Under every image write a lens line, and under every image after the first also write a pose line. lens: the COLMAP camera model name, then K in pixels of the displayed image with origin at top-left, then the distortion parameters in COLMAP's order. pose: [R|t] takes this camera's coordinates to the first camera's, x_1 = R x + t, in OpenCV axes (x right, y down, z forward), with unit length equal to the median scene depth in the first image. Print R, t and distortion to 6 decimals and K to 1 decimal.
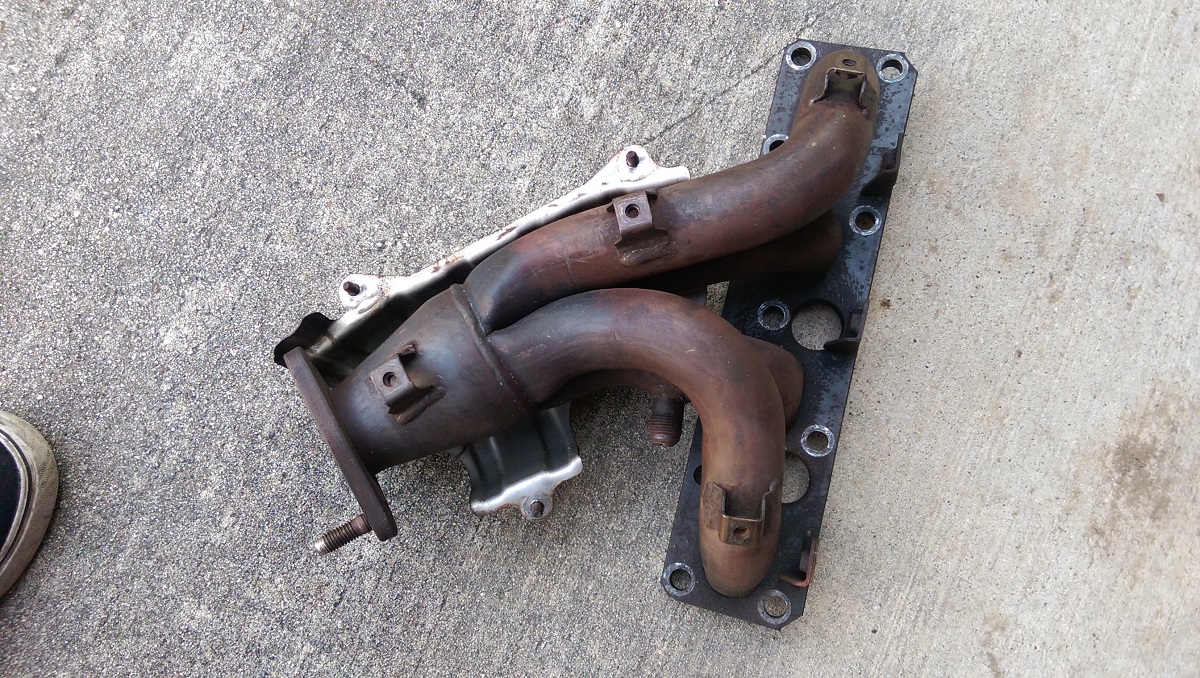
lens RADIAL K [[1100.4, 0, 600.0], [0, 1100.4, 339.0], [0, 0, 1]] dist [0.116674, -0.330494]
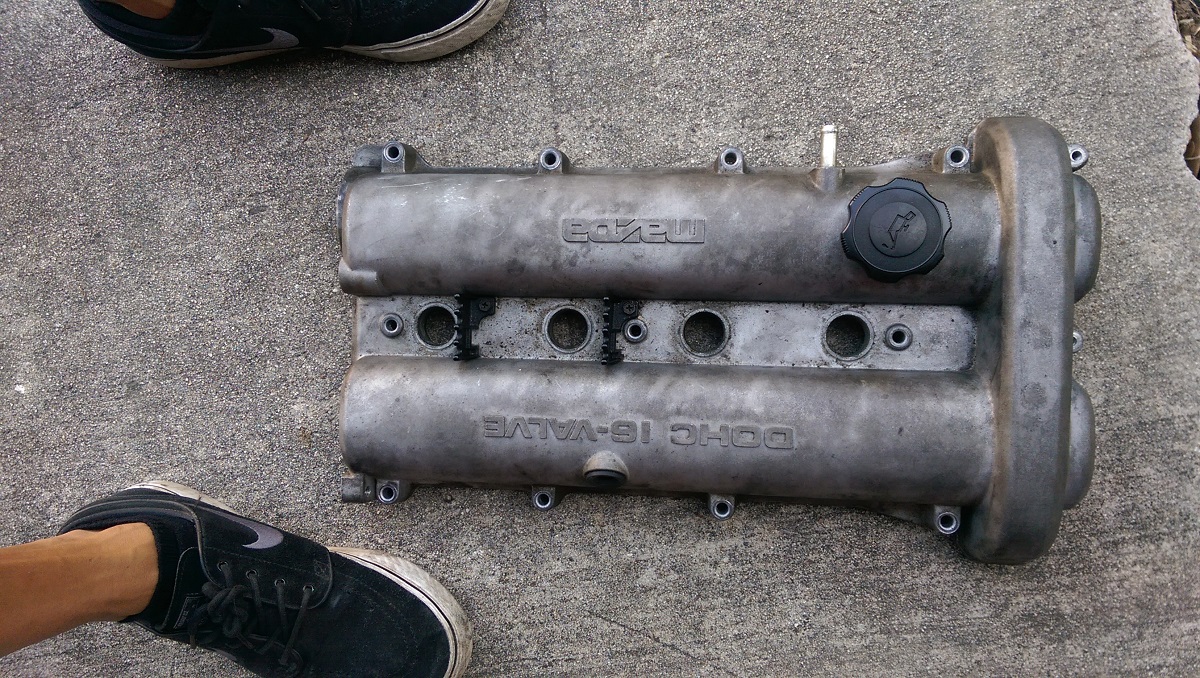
lens RADIAL K [[1100.4, 0, 600.0], [0, 1100.4, 339.0], [0, 0, 1]] dist [0.116674, -0.330494]
pose [[0.533965, 0.828822, -0.167139, -0.051008], [-0.788402, 0.559492, 0.255715, -0.610714], [0.305456, -0.004770, 0.952194, -0.102995]]
